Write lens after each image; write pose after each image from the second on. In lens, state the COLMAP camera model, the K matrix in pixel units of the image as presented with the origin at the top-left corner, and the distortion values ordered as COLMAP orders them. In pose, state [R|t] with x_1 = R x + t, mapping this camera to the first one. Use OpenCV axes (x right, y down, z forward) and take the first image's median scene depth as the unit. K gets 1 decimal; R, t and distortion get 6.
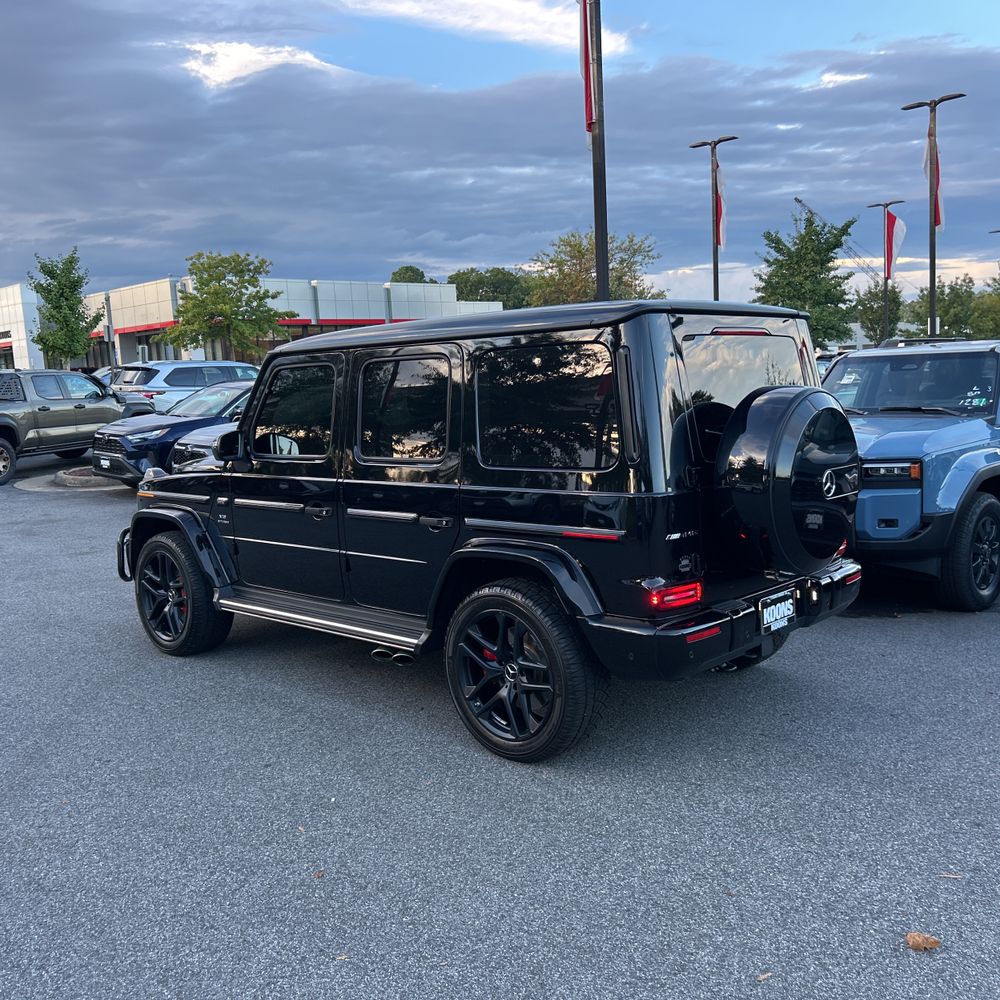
lens RADIAL K [[1022.8, 0, 500.0], [0, 1022.8, 500.0], [0, 0, 1]] dist [0.022742, -0.021448]
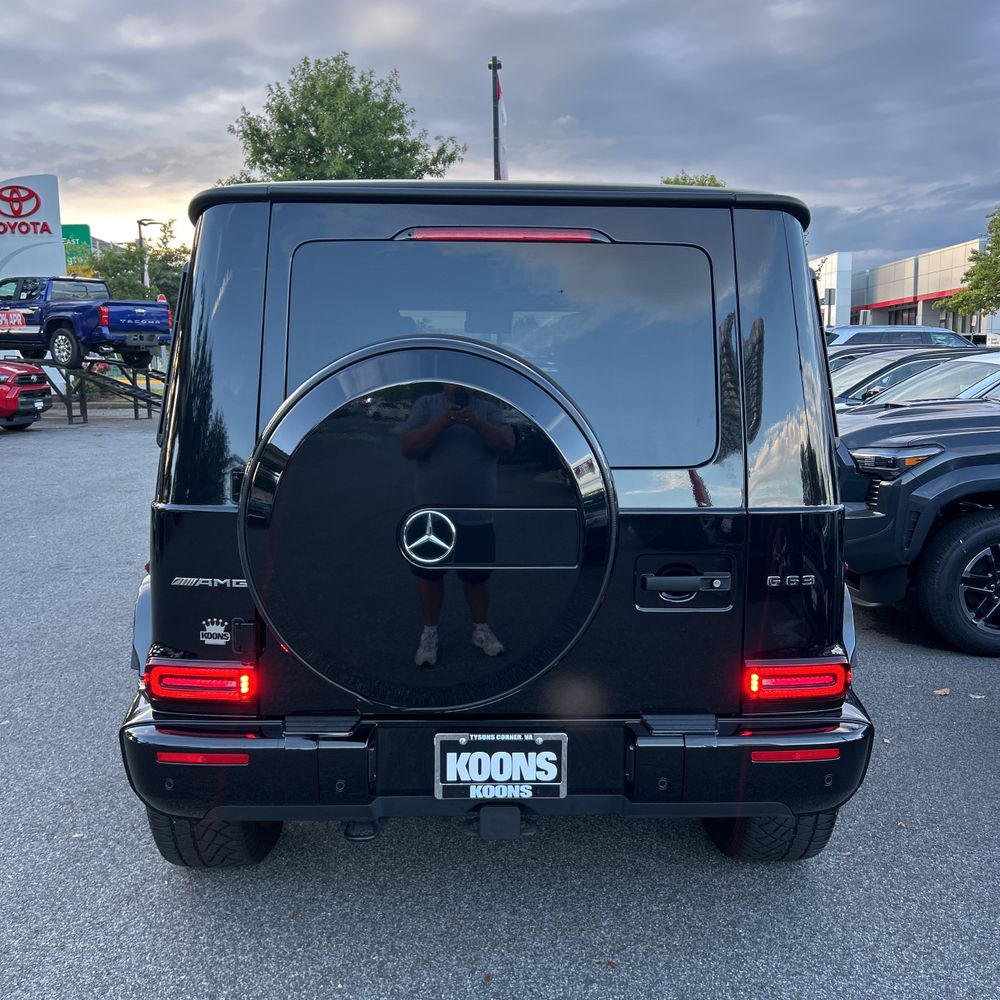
lens RADIAL K [[1022.0, 0, 515.8], [0, 1022.0, 488.7], [0, 0, 1]] dist [-0.005881, 0.065588]
pose [[0.699009, 0.124898, -0.704121, 0.161292], [-0.111220, 0.991636, 0.065485, -0.018163], [0.706411, 0.032538, 0.707054, 0.160661]]
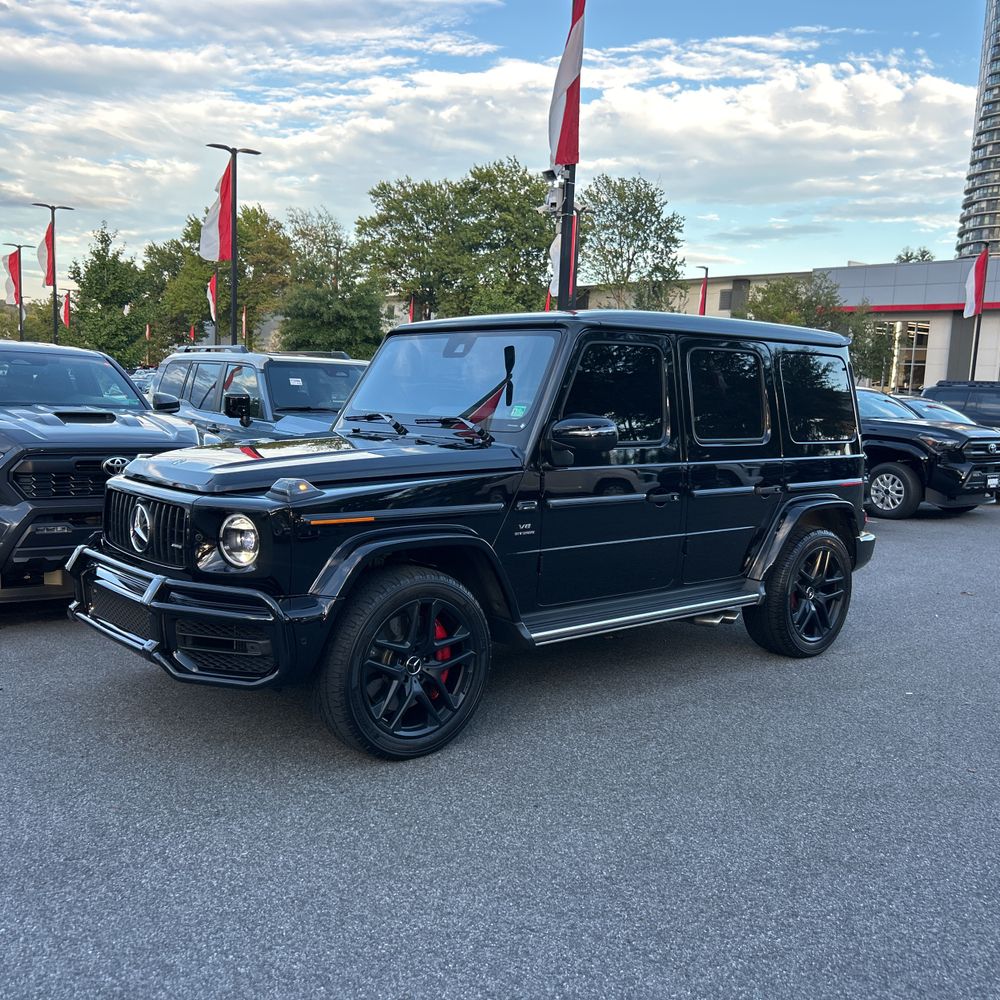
lens RADIAL K [[1024.2, 0, 494.2], [0, 1024.2, 522.9], [0, 0, 1]] dist [0.047177, -0.001065]
pose [[0.105037, -0.078683, 0.991351, -0.343702], [0.076612, 0.994543, 0.070819, -0.014219], [-0.991513, 0.068511, 0.110492, 0.310577]]
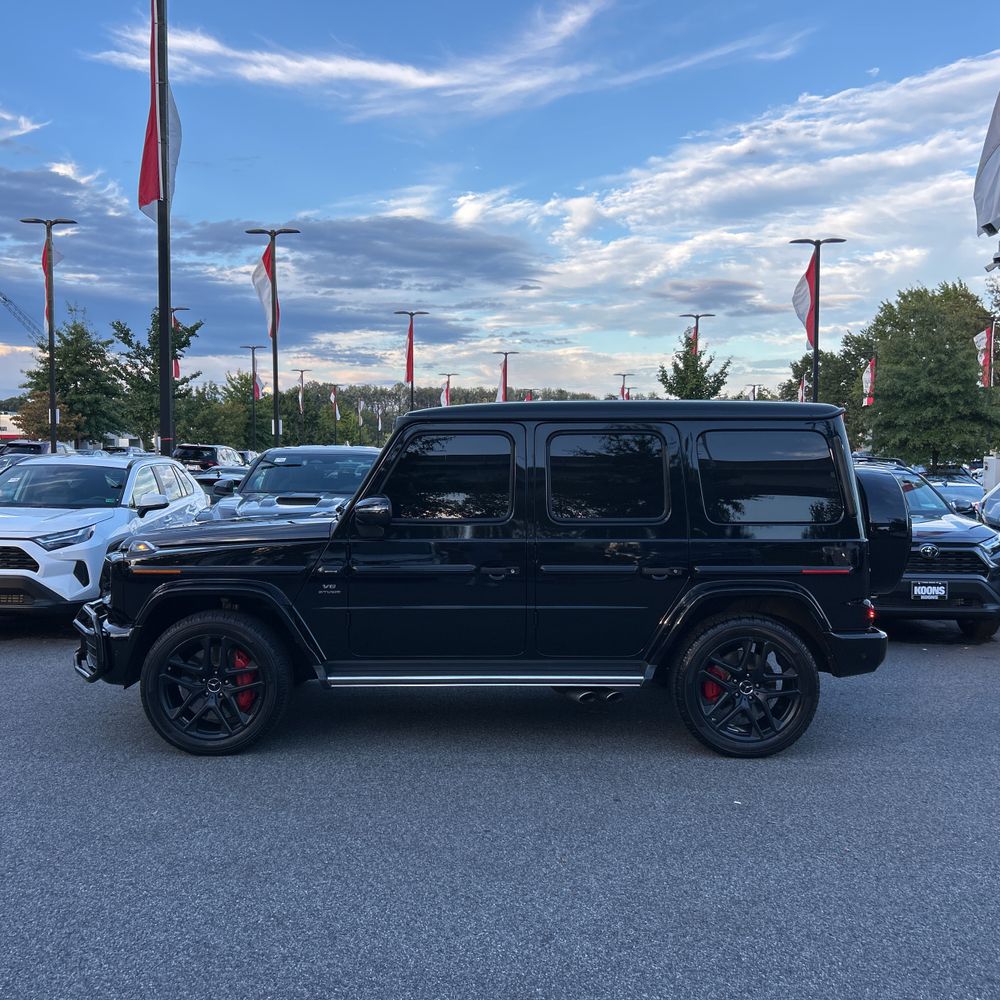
lens RADIAL K [[1027.3, 0, 498.4], [0, 1027.3, 480.9], [0, 0, 1]] dist [0.024780, -0.013517]
pose [[0.711309, 0.034760, 0.702019, -0.274488], [0.043854, 0.994636, -0.093683, 0.004980], [-0.701510, 0.097424, 0.705969, 0.072540]]
